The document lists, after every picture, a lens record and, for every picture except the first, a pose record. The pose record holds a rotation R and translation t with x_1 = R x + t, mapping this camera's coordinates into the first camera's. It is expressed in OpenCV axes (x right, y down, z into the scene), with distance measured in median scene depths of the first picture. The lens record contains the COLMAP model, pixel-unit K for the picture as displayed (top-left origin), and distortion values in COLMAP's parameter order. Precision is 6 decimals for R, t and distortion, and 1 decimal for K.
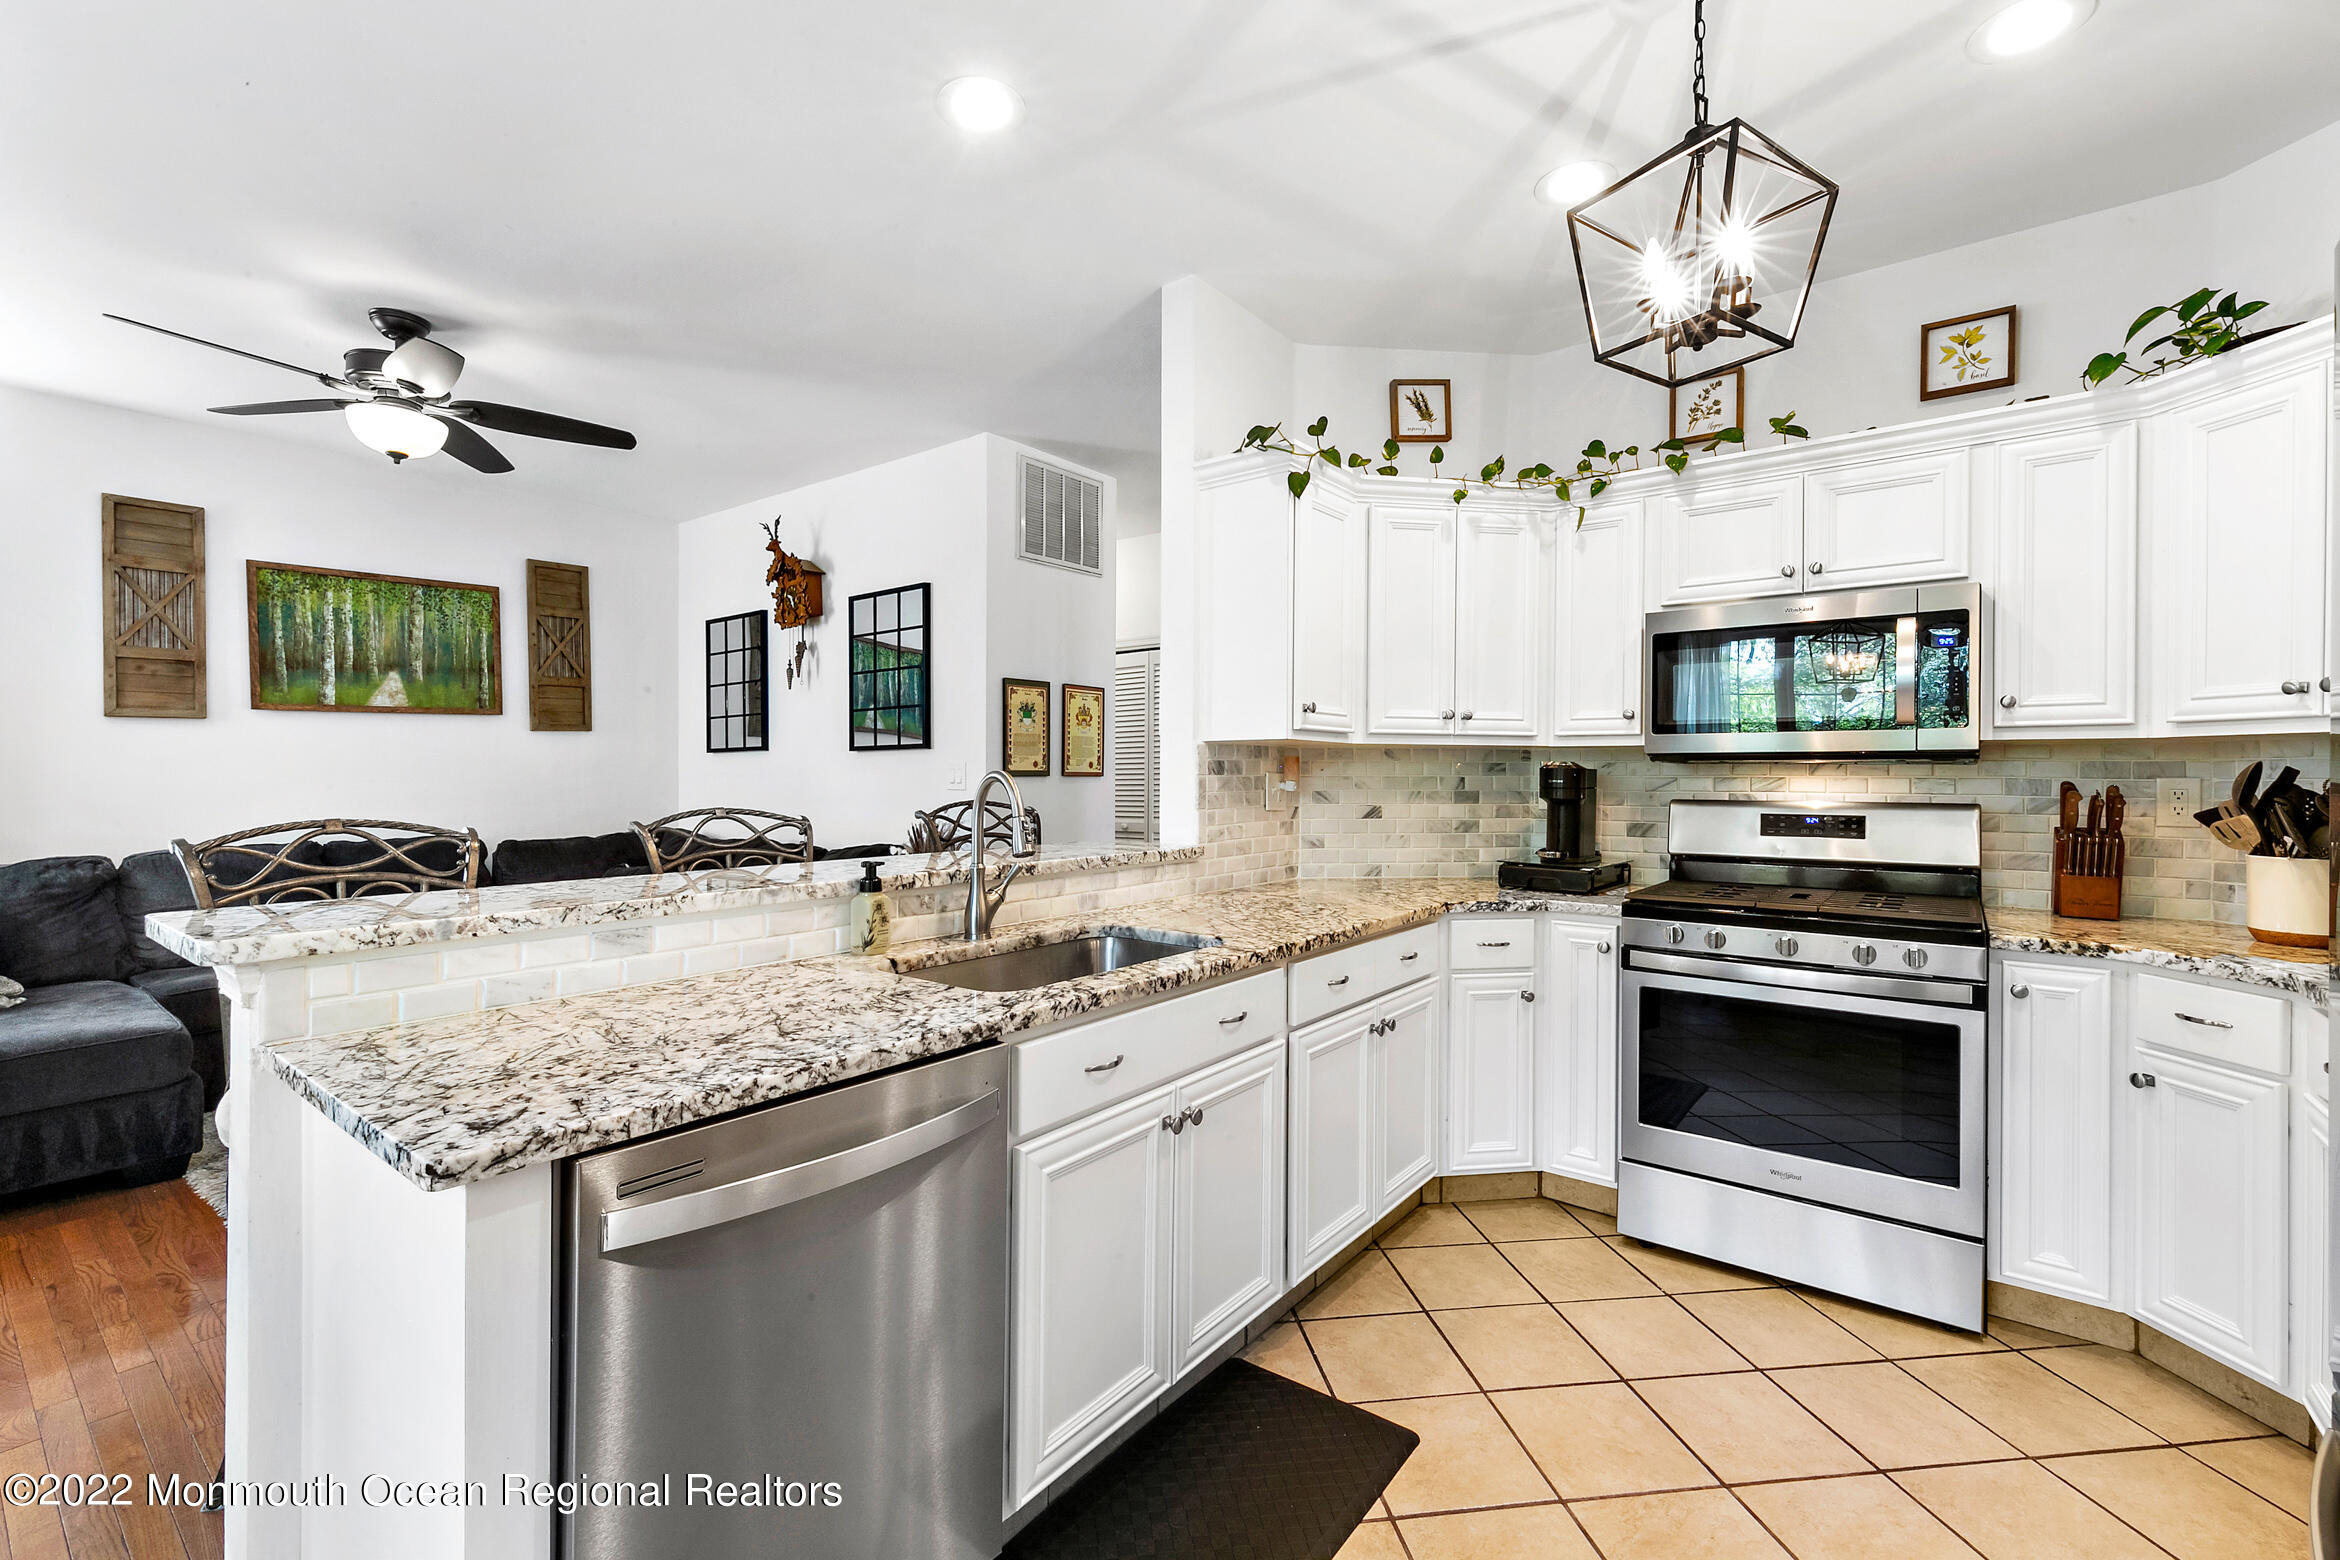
lens RADIAL K [[996.0, 0, 1169.6], [0, 996.0, 777.8], [0, 0, 1]] dist [0.005944, -0.000043]
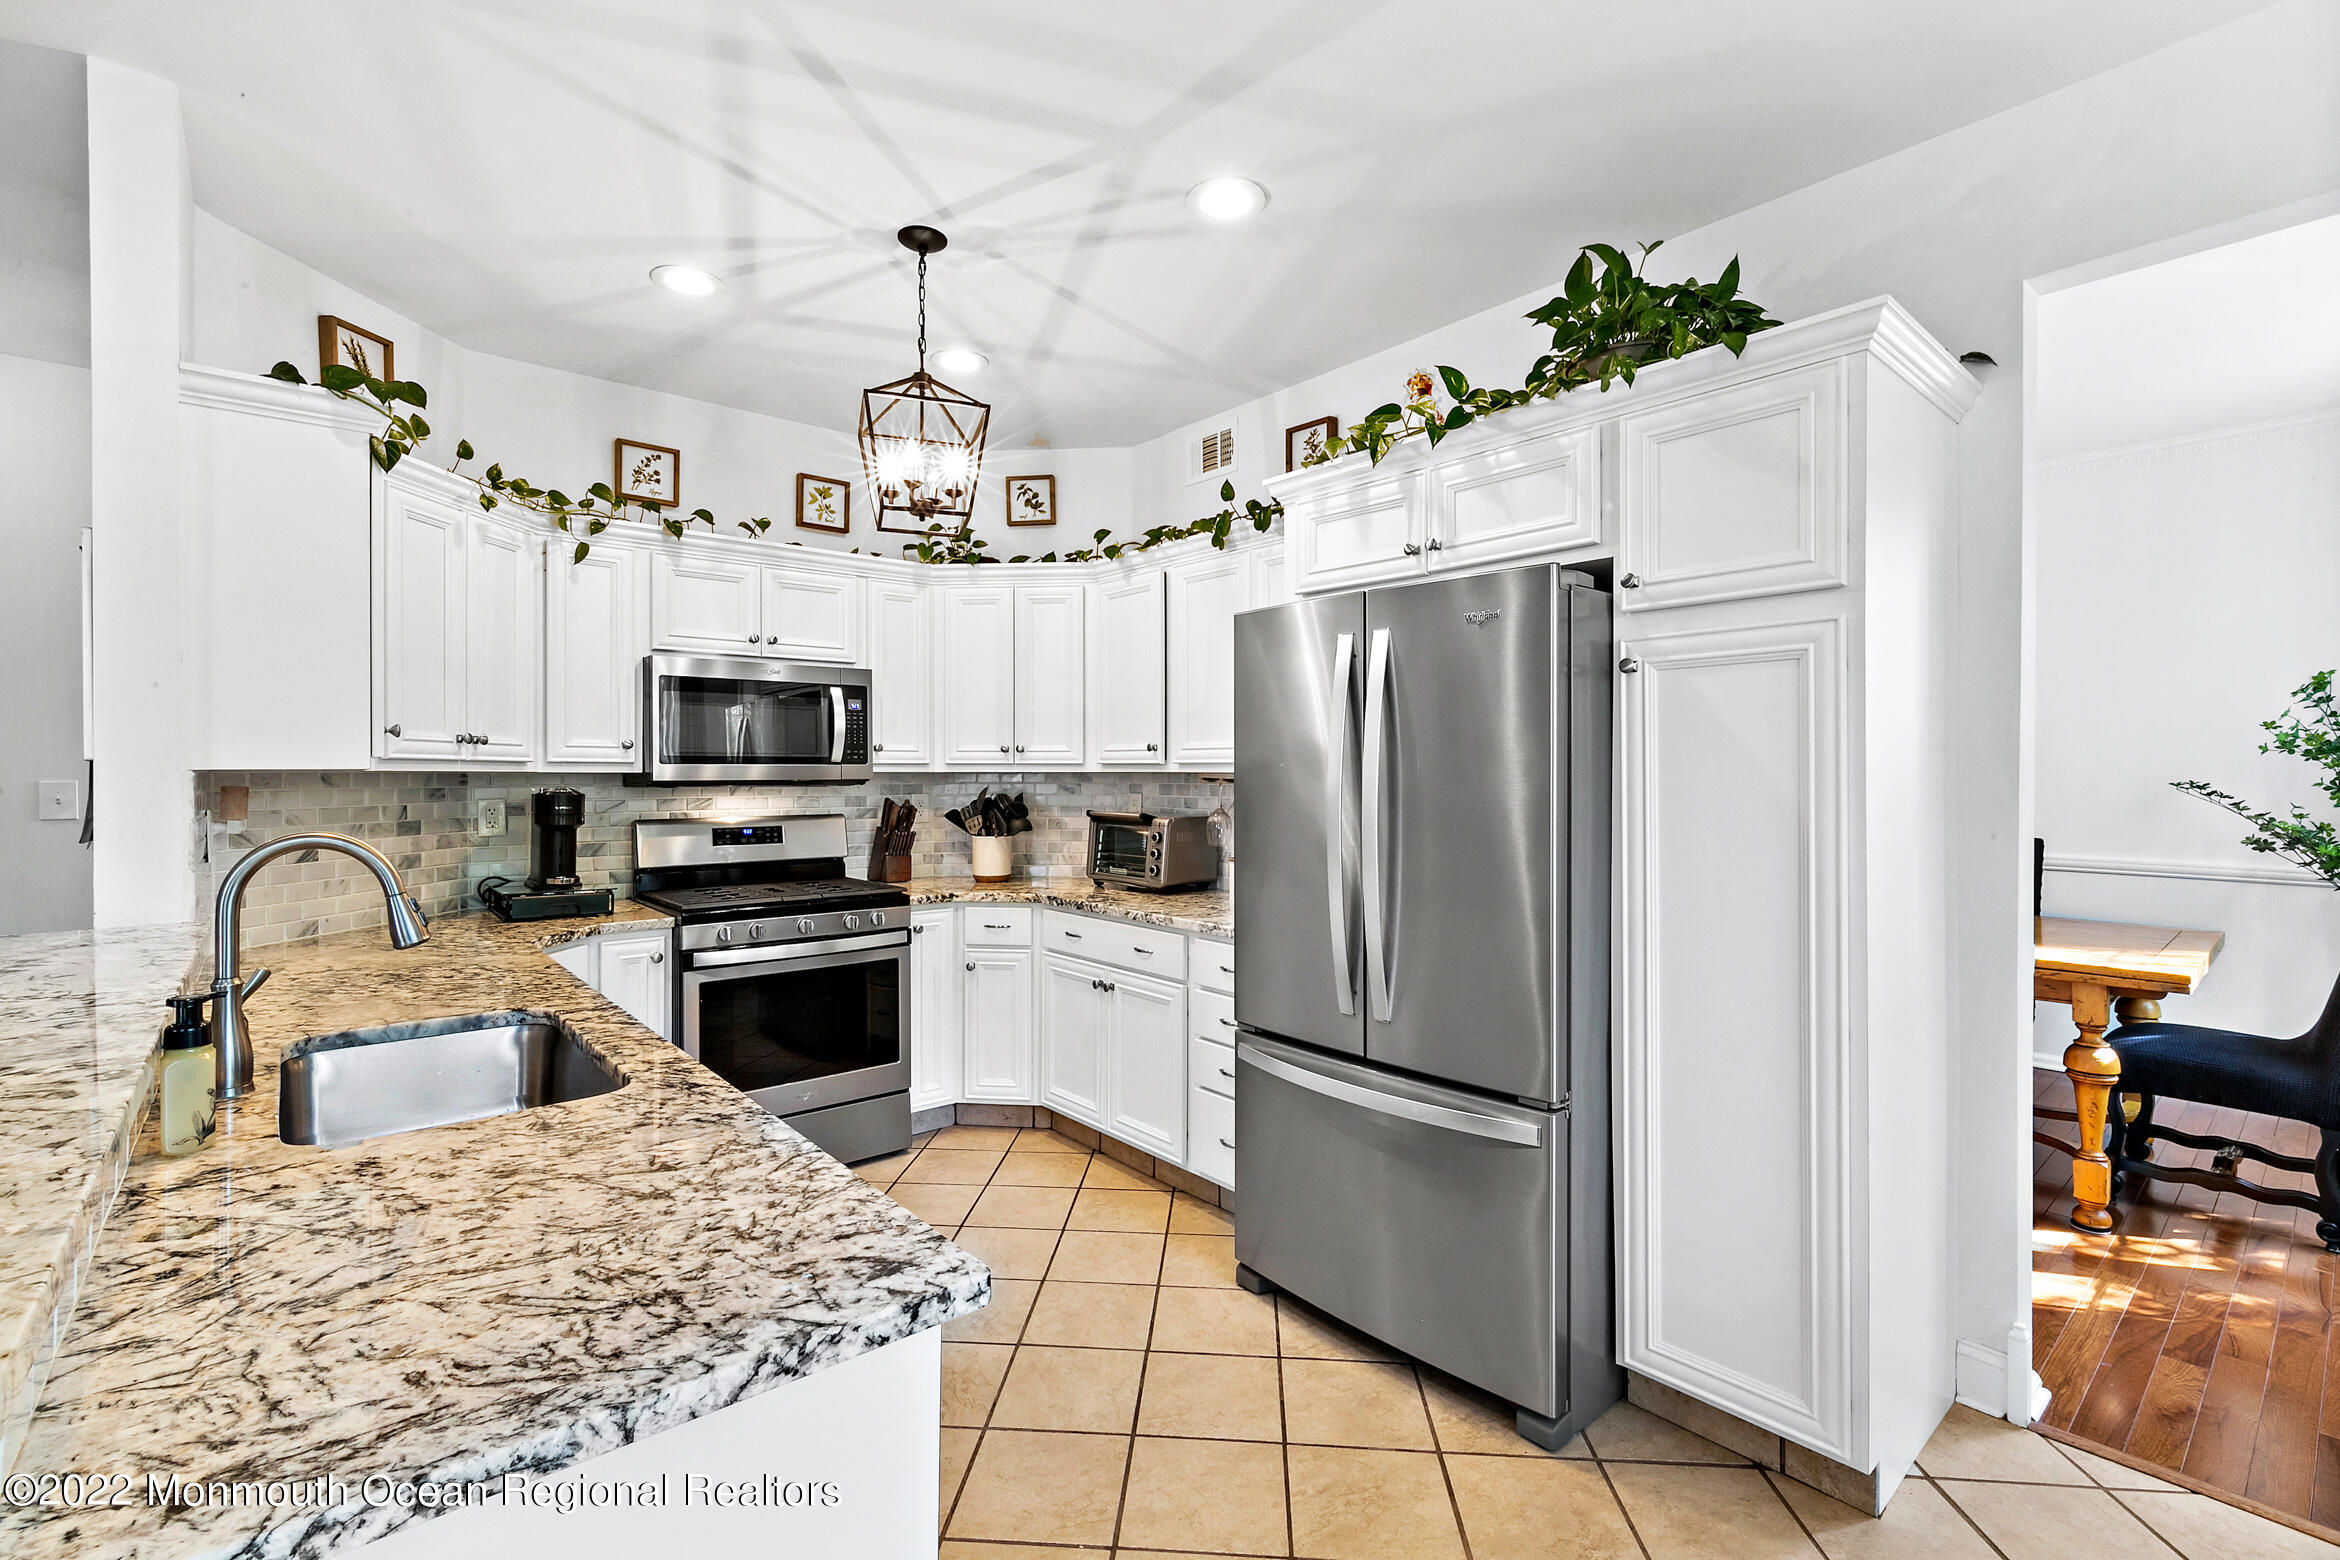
lens RADIAL K [[1035.4, 0, 1164.4], [0, 1035.4, 776.2], [0, 0, 1]] dist [0.005156, -0.000678]
pose [[0.204376, -0.008005, 0.978860, -0.507284], [0.005269, 0.999961, 0.007077, -0.032257], [-0.978878, 0.003711, 0.204410, 0.186421]]
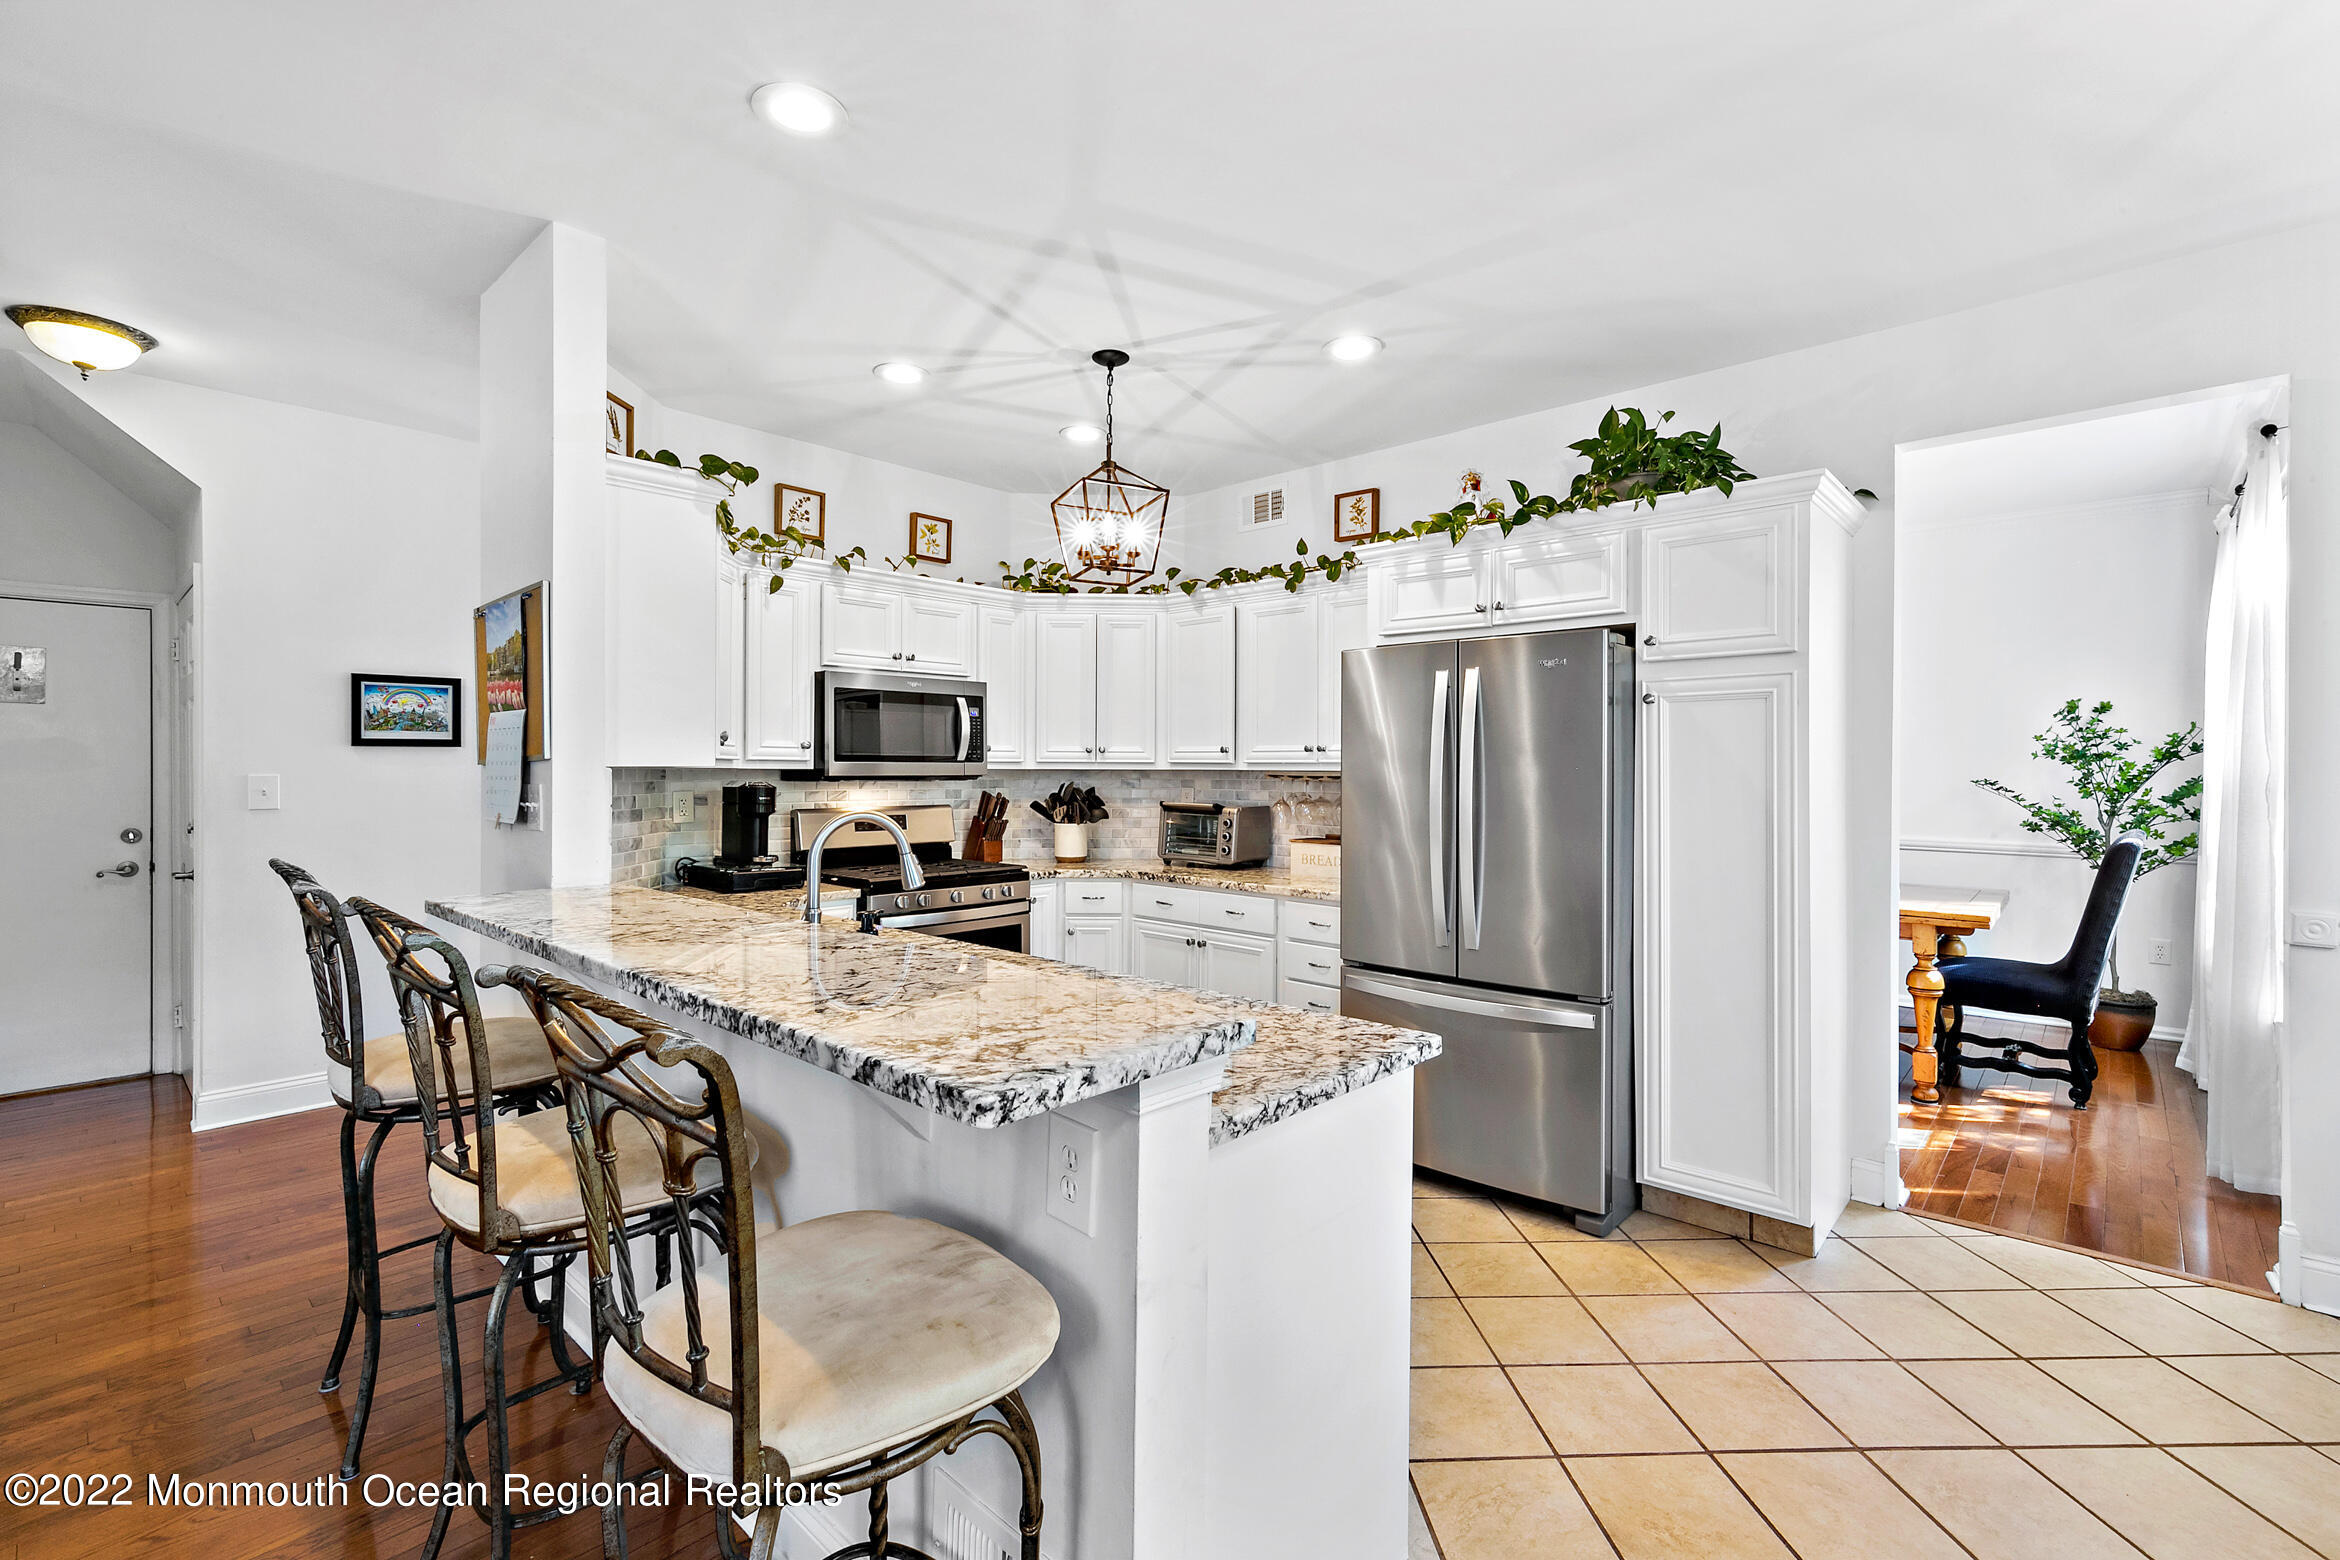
lens RADIAL K [[1035.4, 0, 1164.3], [0, 1035.4, 769.3], [0, 0, 1]] dist [0.005156, -0.000678]
pose [[0.087291, -0.004696, 0.996172, -0.806280], [0.001105, 0.999989, 0.004617, -0.036117], [-0.996182, 0.000698, 0.087296, 0.401974]]
